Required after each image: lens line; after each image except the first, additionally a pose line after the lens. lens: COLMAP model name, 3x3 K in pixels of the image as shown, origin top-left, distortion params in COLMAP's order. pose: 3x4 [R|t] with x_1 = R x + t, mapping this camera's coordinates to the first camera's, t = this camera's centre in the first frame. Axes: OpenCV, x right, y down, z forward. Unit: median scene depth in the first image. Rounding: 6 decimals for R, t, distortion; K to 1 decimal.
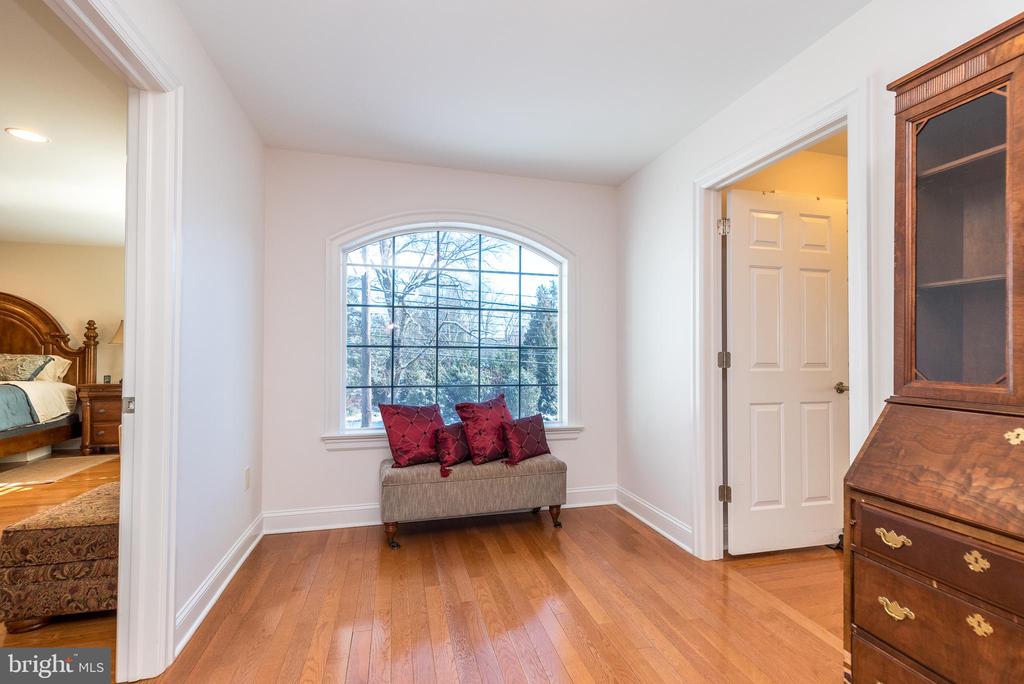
lens RADIAL K [[449.1, 0, 518.3], [0, 449.1, 349.7], [0, 0, 1]] dist [0.012025, -0.001144]
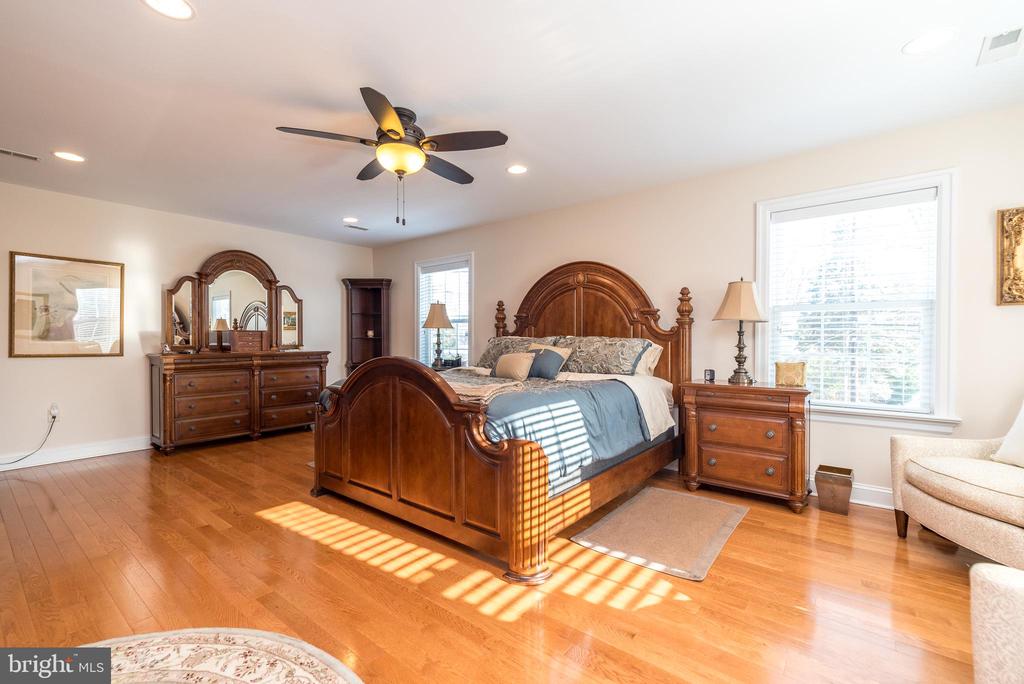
lens RADIAL K [[449.1, 0, 509.7], [0, 449.1, 339.1], [0, 0, 1]] dist [0.012025, -0.001144]
pose [[0.591580, 0.001761, -0.806244, -0.562373], [0.011692, 0.999874, 0.010763, 0.002400], [0.806162, -0.015794, 0.591485, 0.390263]]
